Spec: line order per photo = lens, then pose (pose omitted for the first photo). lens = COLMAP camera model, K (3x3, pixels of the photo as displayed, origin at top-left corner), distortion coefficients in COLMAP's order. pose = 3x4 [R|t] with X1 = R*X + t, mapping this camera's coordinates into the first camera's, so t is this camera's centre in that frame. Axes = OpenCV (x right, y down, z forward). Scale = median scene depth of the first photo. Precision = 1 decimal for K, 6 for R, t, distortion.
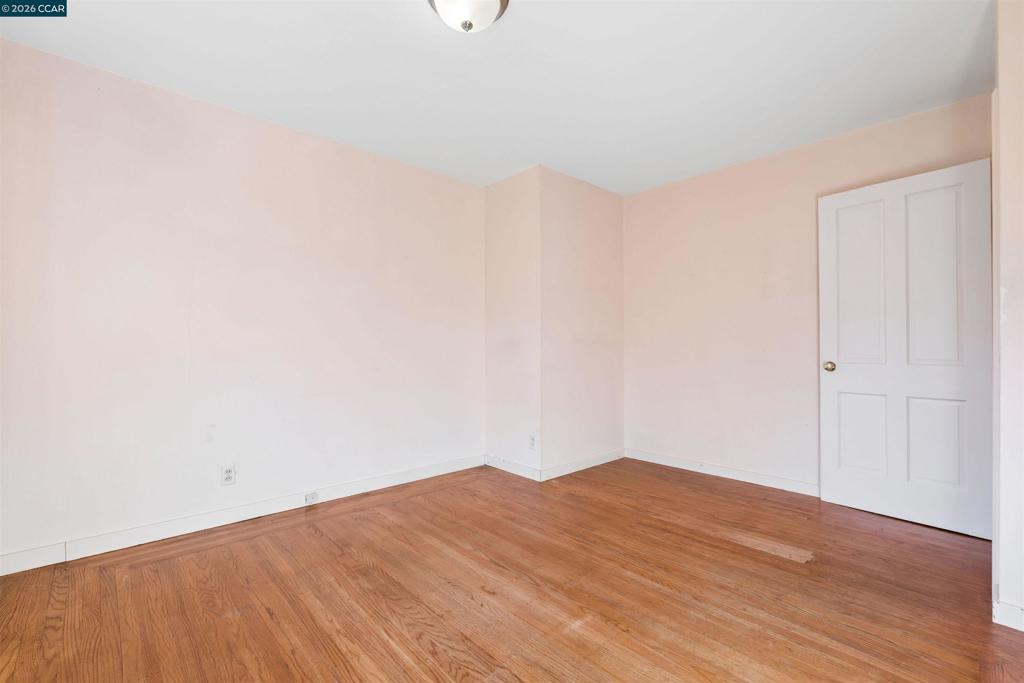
lens RADIAL K [[452.6, 0, 513.4], [0, 452.6, 341.7], [0, 0, 1]] dist [-0.006555, 0.002030]
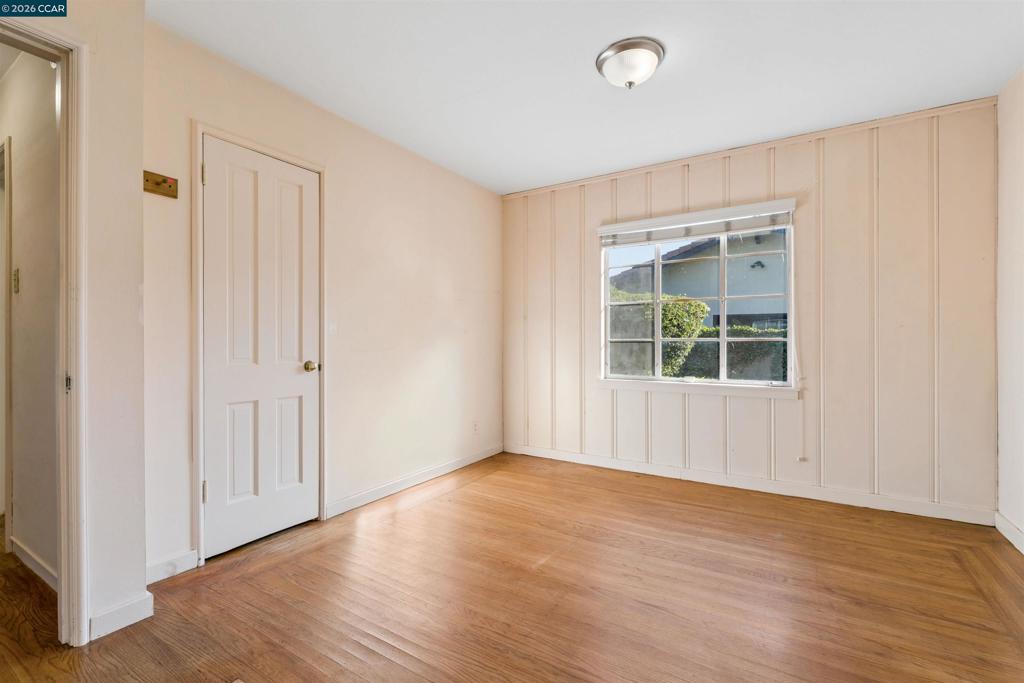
lens RADIAL K [[452.6, 0, 514.3], [0, 452.6, 346.0], [0, 0, 1]] dist [-0.006555, 0.002030]
pose [[-0.964714, 0.002264, -0.263291, 0.415509], [0.001793, 0.999996, 0.002029, 0.010994], [0.263295, 0.001485, -0.964714, 1.668071]]
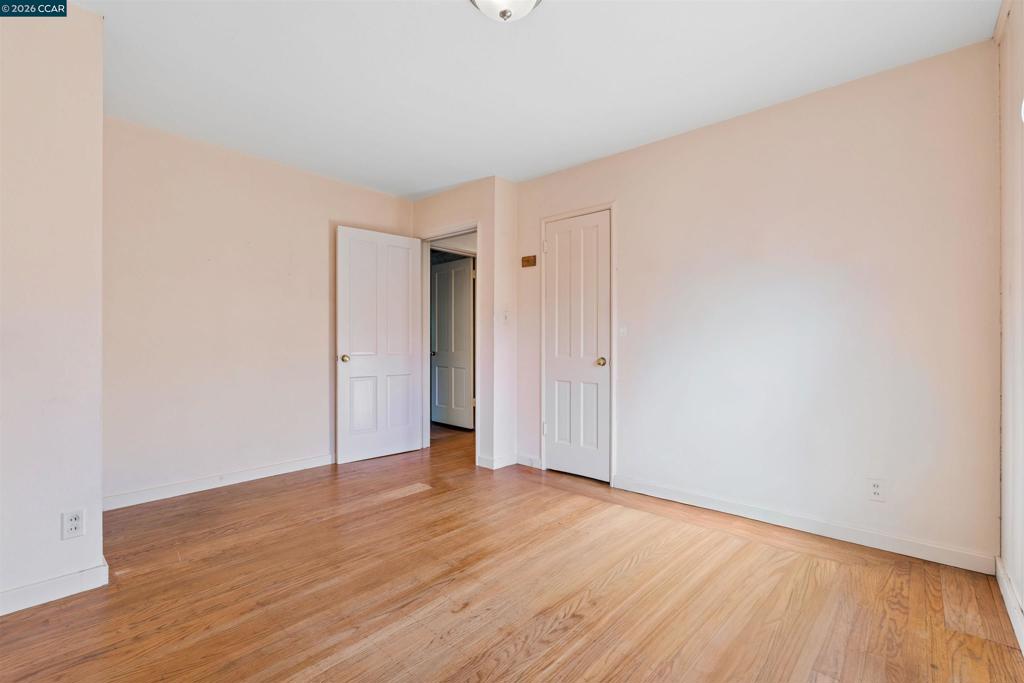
lens RADIAL K [[452.6, 0, 516.1], [0, 452.6, 336.9], [0, 0, 1]] dist [-0.006555, 0.002030]
pose [[-0.100671, 0.010512, 0.994864, -0.857855], [-0.008795, 0.999896, -0.011455, 0.003286], [-0.994881, -0.009903, -0.100568, 0.848981]]
